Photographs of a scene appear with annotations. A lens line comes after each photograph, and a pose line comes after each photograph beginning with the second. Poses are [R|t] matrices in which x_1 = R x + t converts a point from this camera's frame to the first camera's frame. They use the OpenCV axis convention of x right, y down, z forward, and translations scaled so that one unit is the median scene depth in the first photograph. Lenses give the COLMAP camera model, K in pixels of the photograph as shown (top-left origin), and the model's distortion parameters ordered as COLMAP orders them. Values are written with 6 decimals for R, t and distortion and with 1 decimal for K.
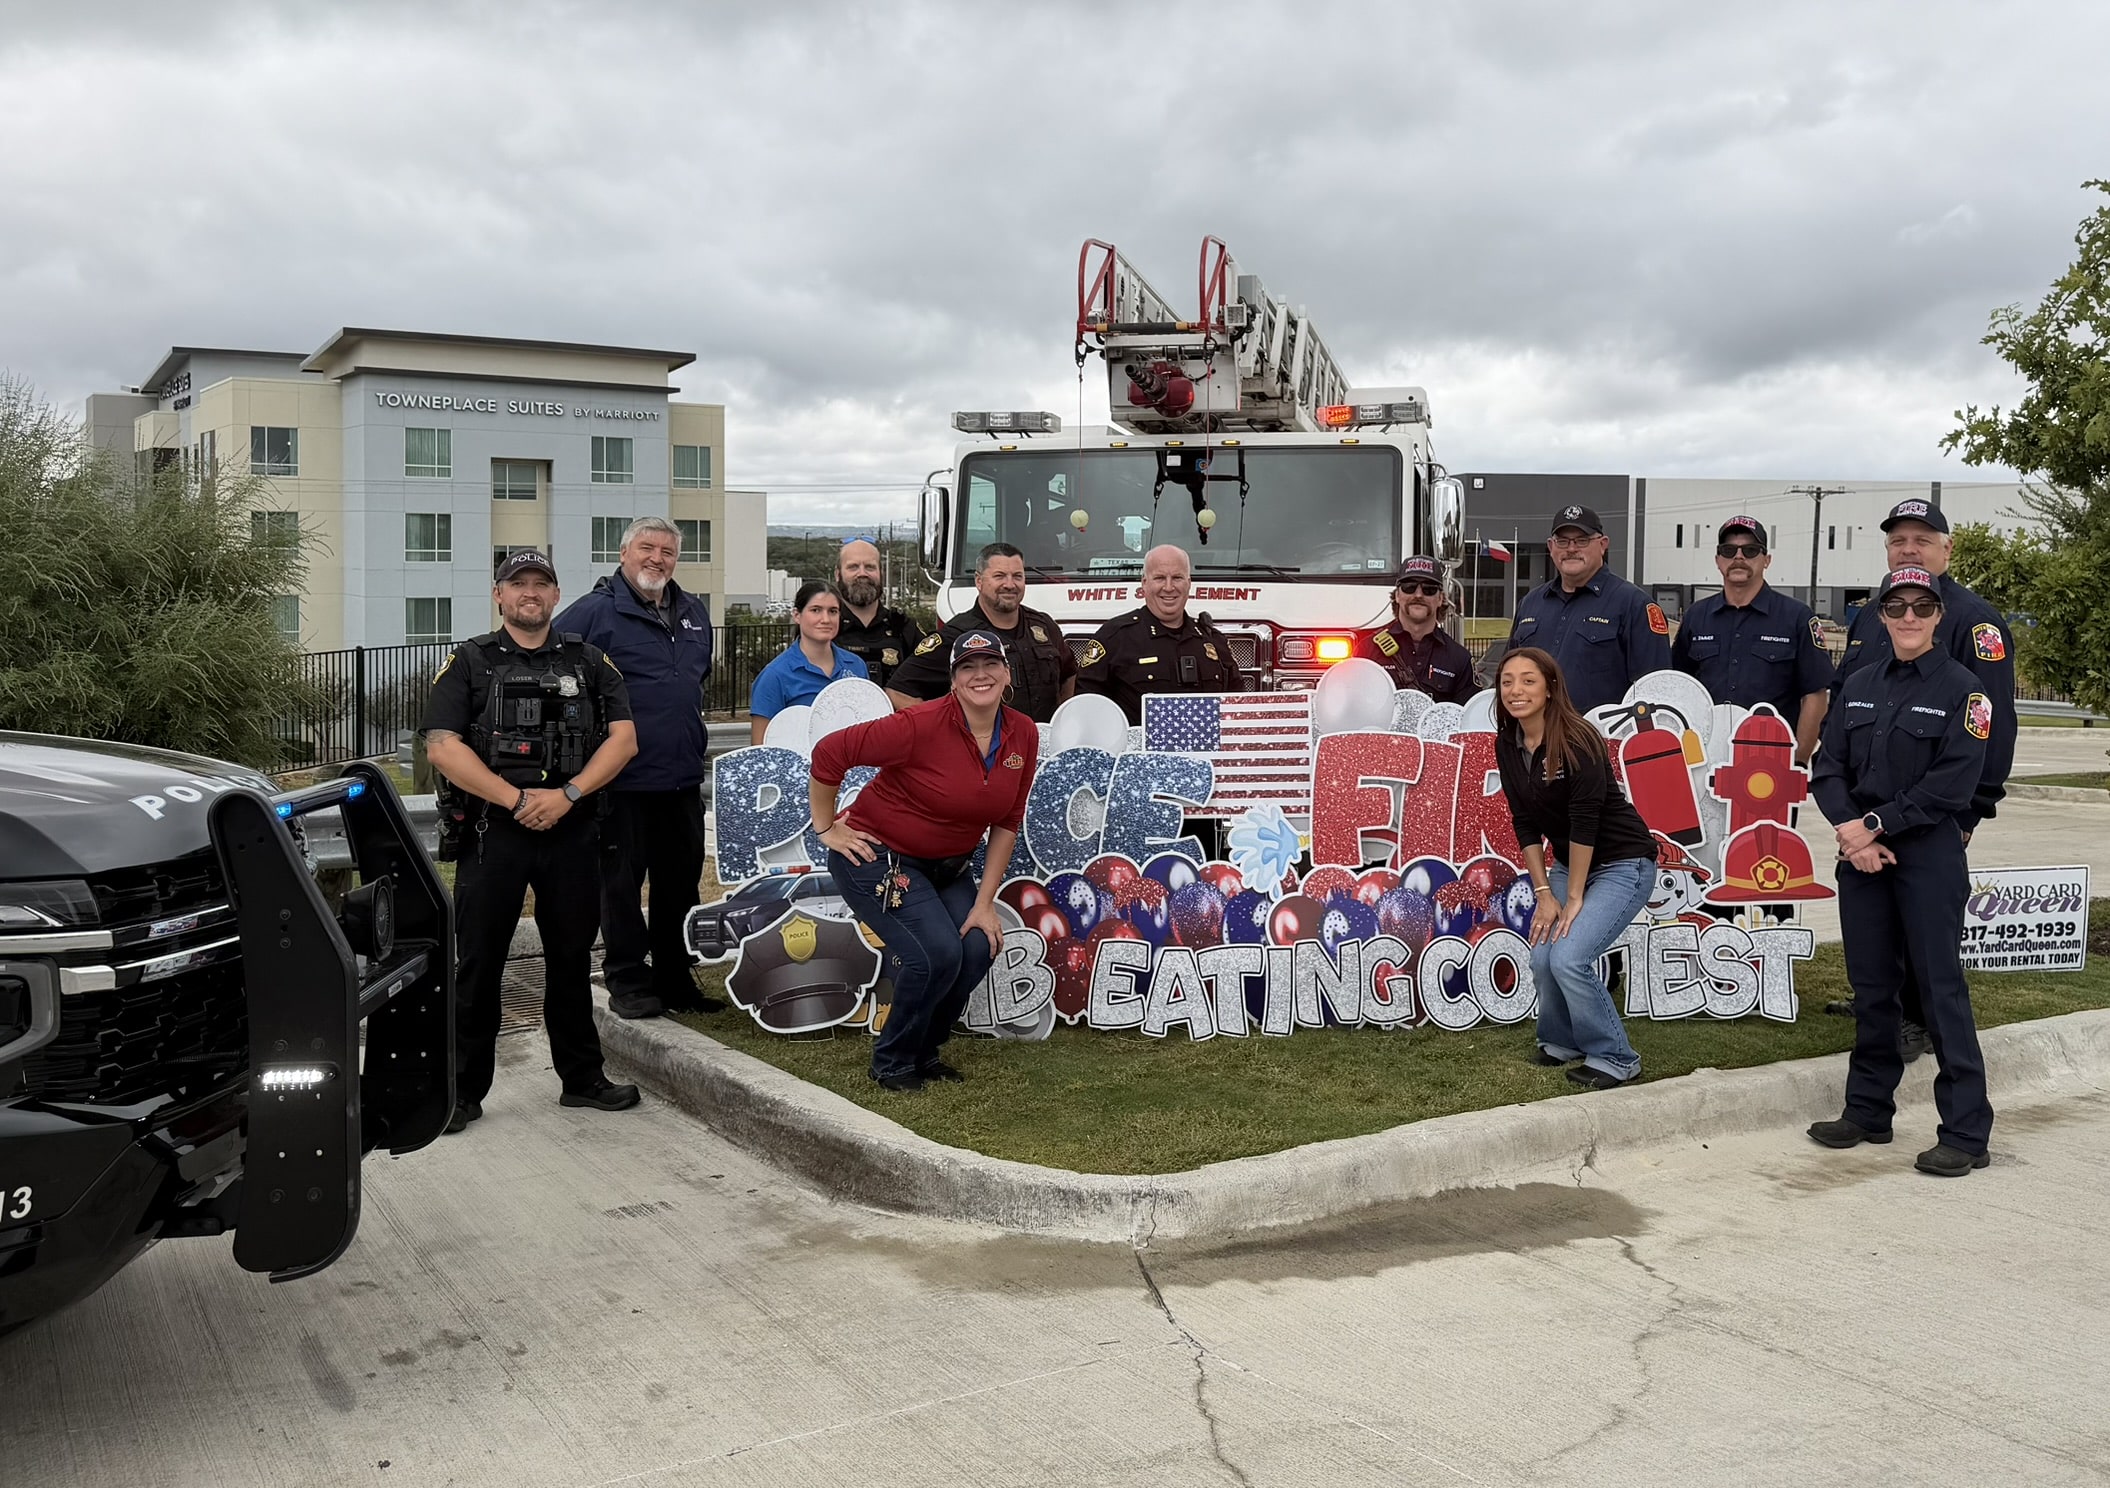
lens RADIAL K [[1871.0, 0, 1190.0], [0, 1871.0, 594.4], [0, 0, 1]] dist [0.133904, -0.179700]
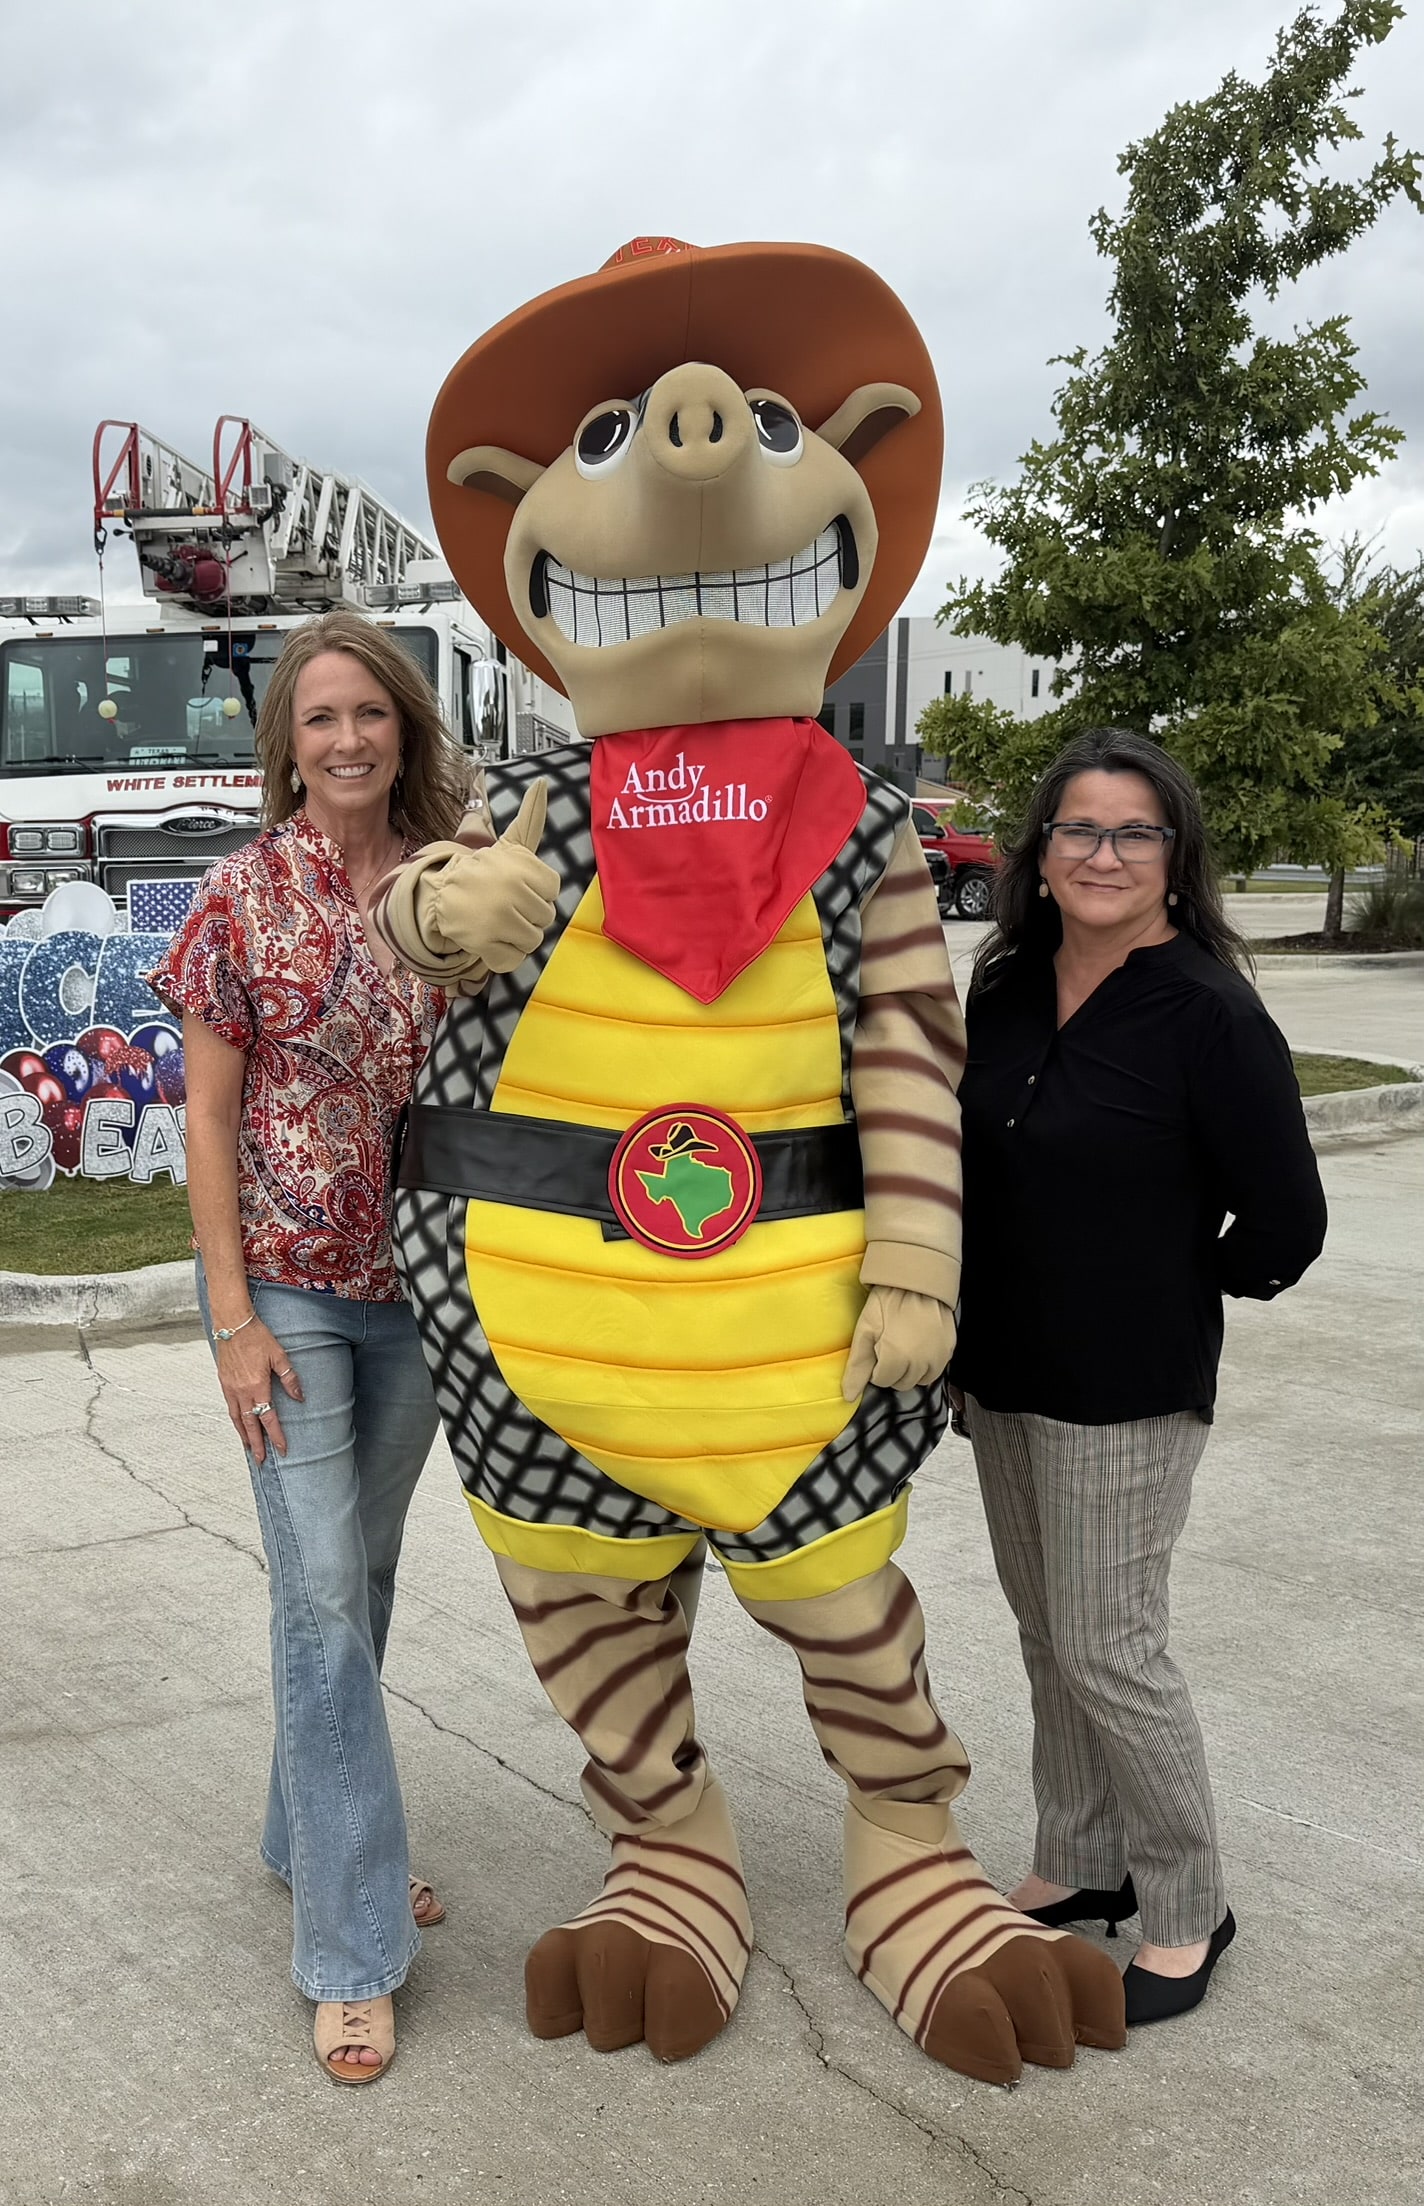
lens RADIAL K [[2155.3, 0, 460.6], [0, 2155.3, 1076.4], [0, 0, 1]] dist [0.068285, 0.000000]
pose [[0.999105, -0.029357, 0.030442, 0.130667], [0.024772, 0.989649, 0.141357, -0.006938], [-0.034277, -0.140476, 0.989491, -0.272445]]
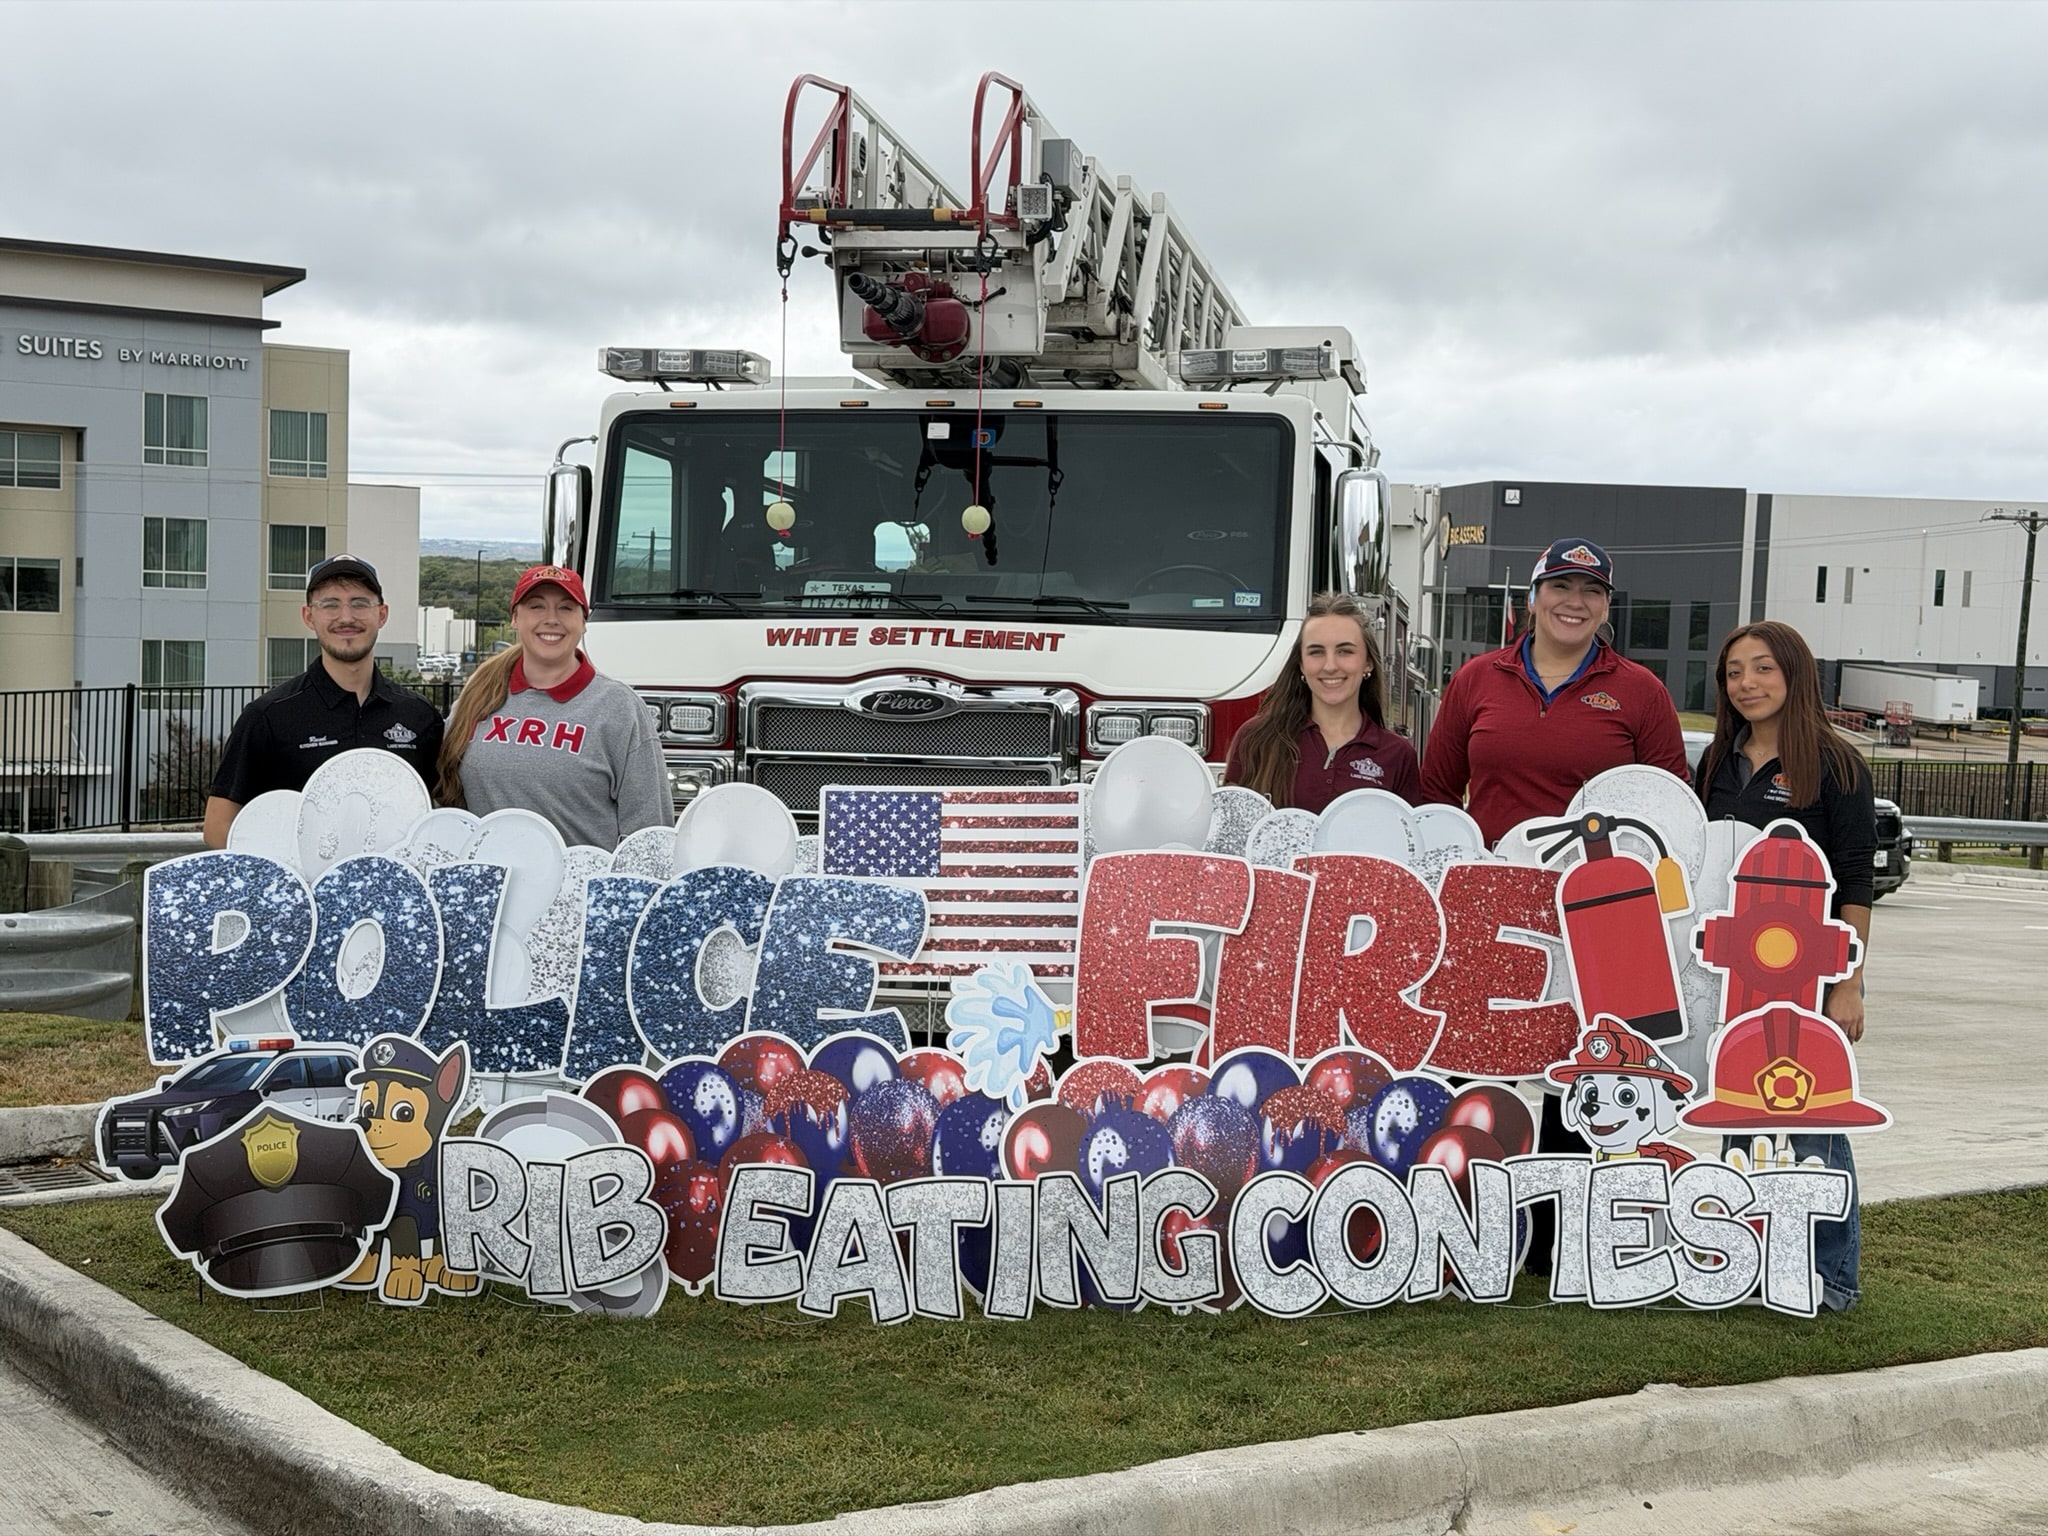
lens RADIAL K [[2863.3, 0, 1031.8], [0, 2863.3, 769.7], [0, 0, 1]] dist [0.123994, 0.000000]
pose [[0.999666, 0.023292, -0.011207, 0.058696], [-0.022841, 0.998984, 0.038838, 0.008602], [0.012100, -0.038569, 0.999183, 0.026800]]
